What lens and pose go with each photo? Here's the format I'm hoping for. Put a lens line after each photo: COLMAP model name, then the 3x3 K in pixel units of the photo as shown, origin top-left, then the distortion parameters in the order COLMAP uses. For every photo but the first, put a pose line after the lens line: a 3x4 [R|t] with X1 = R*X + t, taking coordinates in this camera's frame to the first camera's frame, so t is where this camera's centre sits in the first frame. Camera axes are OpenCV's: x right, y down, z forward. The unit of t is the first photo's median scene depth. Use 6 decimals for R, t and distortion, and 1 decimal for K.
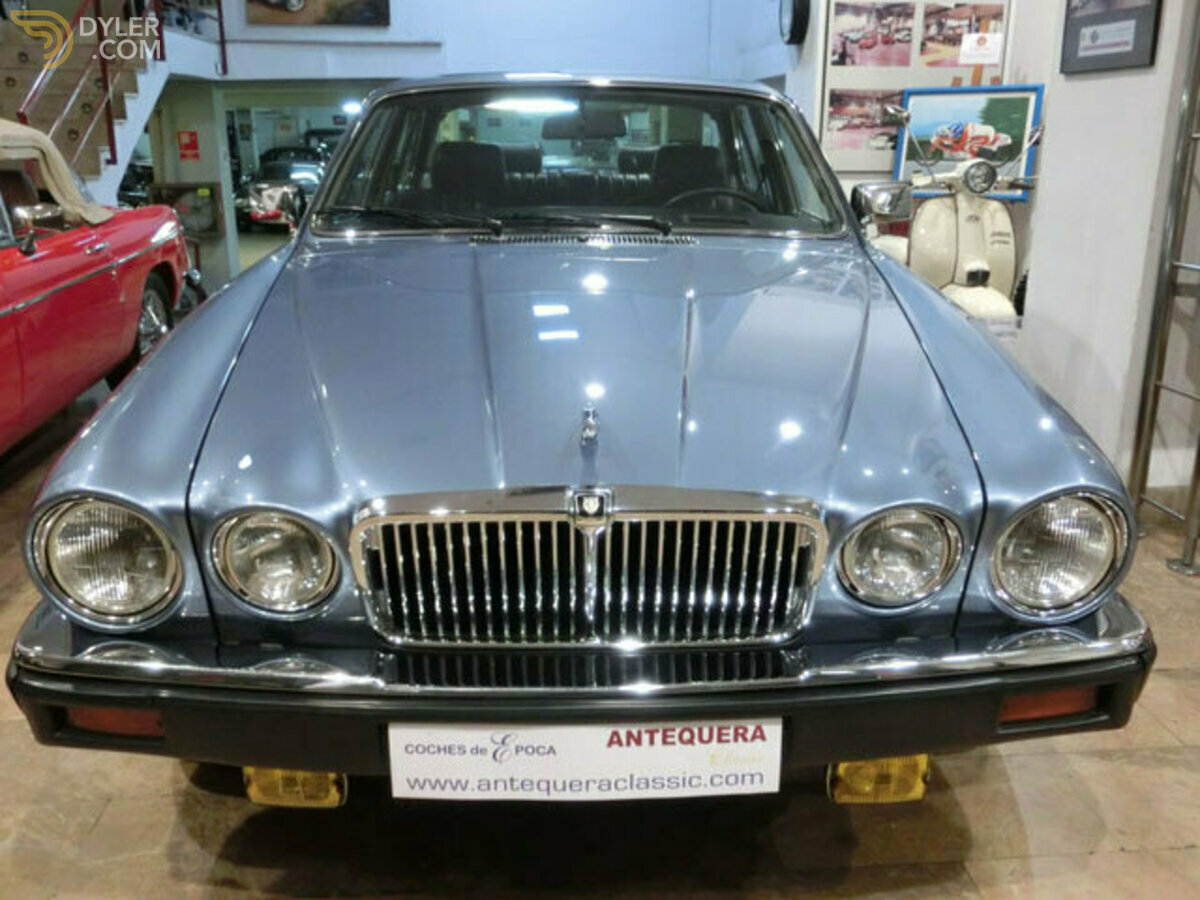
lens RADIAL K [[1044.4, 0, 600.0], [0, 1044.4, 450.0], [0, 0, 1]] dist [0.000334, 0.009085]
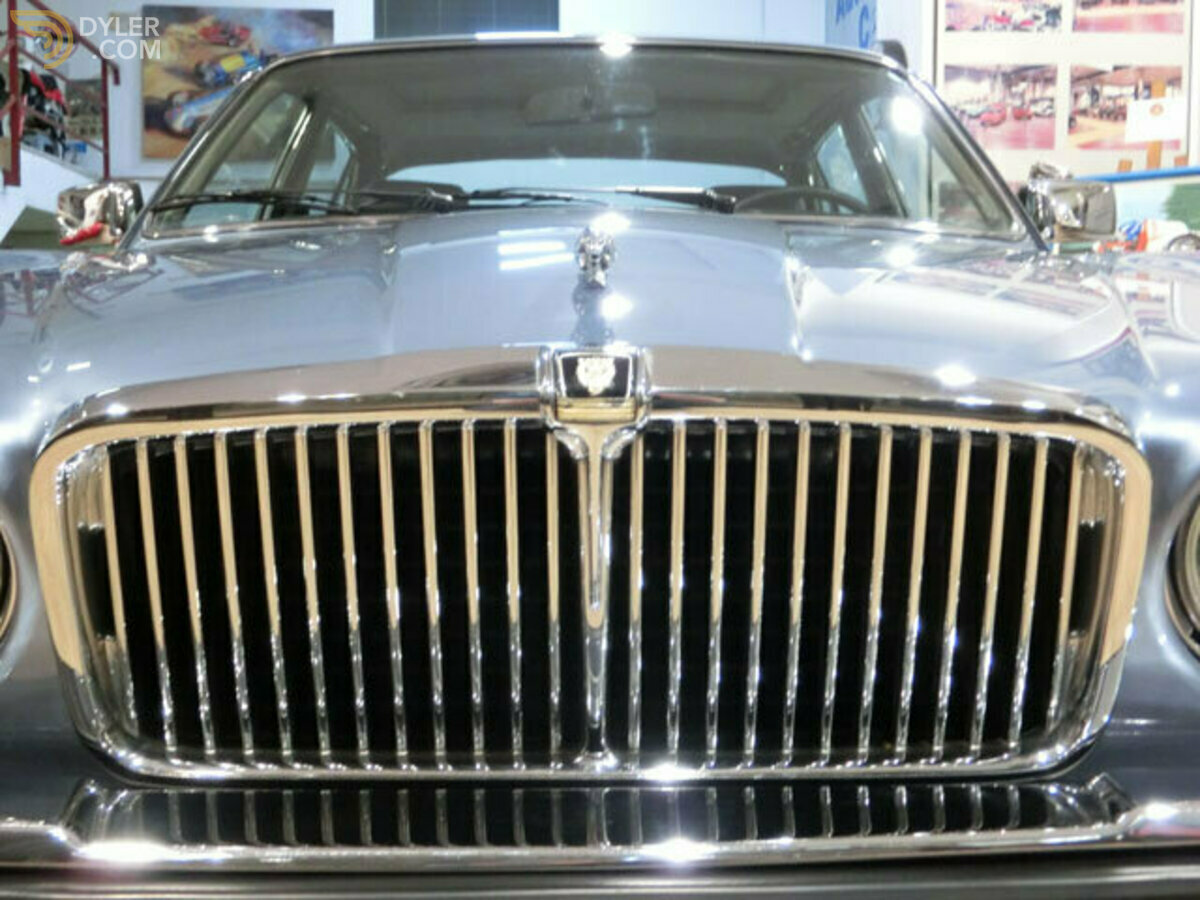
lens RADIAL K [[1425.9, 0, 600.0], [0, 1425.9, 450.0], [0, 0, 1]] dist [0.028288, -0.014930]
pose [[0.999907, -0.006111, -0.012176, -0.000005], [0.003223, 0.974497, -0.224377, 0.047279], [0.013237, 0.224317, 0.974426, 0.101596]]
